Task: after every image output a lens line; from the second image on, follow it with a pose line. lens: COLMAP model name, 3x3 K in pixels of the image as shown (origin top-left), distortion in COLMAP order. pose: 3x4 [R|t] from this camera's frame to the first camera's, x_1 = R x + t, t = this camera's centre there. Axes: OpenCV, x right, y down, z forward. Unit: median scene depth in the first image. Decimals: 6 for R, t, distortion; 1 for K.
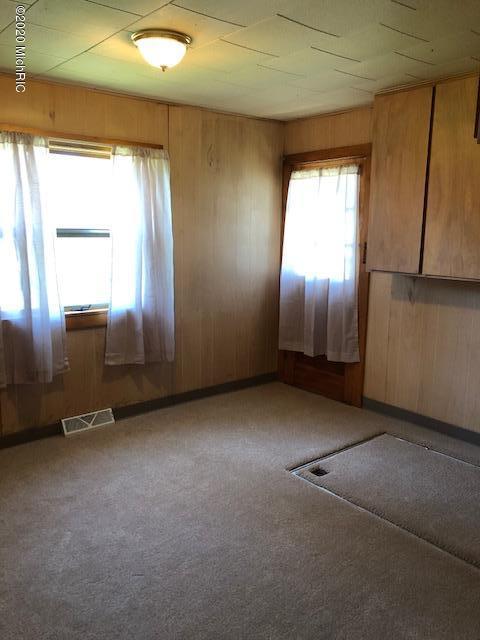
lens RADIAL K [[526.9, 0, 242.4], [0, 526.9, 319.7], [0, 0, 1]] dist [0.022942, -0.004342]
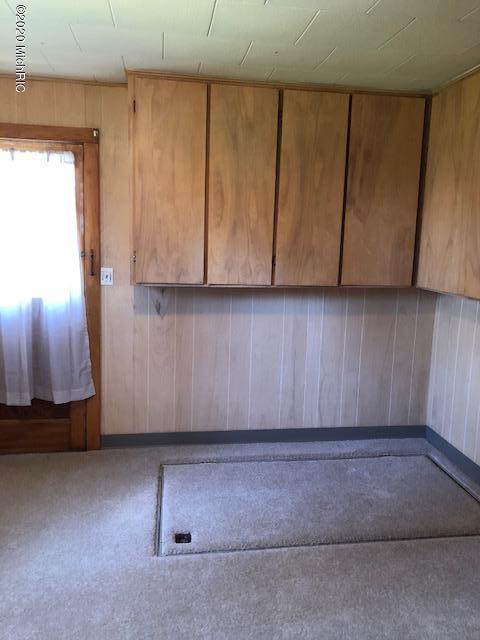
lens RADIAL K [[526.9, 0, 241.9], [0, 526.9, 320.3], [0, 0, 1]] dist [0.022942, -0.004342]
pose [[0.505824, -0.131063, 0.852622, -0.382272], [0.128375, 0.988822, 0.075840, -0.074780], [-0.853031, 0.071094, 0.516994, 0.408425]]
